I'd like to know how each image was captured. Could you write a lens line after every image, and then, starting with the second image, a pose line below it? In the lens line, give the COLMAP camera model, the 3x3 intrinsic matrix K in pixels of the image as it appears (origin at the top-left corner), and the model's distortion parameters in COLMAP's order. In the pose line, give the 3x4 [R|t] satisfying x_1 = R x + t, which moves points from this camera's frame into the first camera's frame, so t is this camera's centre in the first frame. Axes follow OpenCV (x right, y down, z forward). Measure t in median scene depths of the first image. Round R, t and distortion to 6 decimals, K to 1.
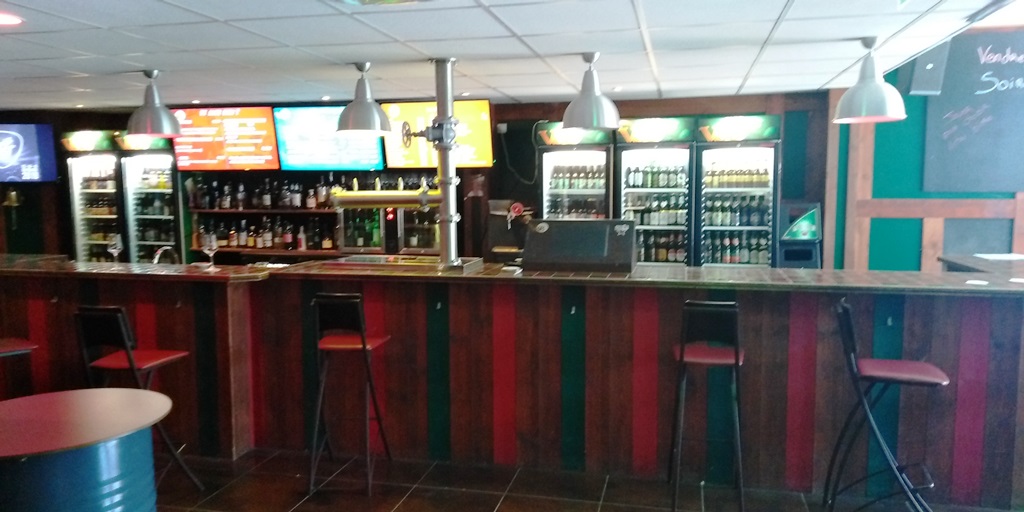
lens RADIAL K [[731.7, 0, 512.7], [0, 731.7, 258.2], [0, 0, 1]] dist [0.115261, -0.162693]
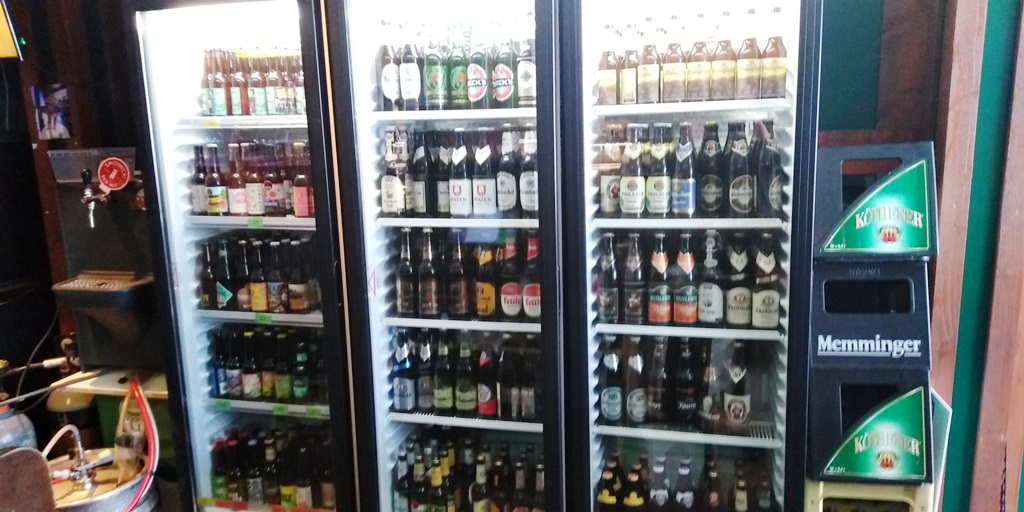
lens RADIAL K [[731.7, 0, 512.7], [0, 731.7, 258.2], [0, 0, 1]] dist [0.115261, -0.162693]
pose [[0.999576, -0.027934, 0.008198, 0.213808], [0.026992, 0.994765, 0.098558, -0.058368], [-0.010909, -0.098295, 0.995098, 0.645462]]
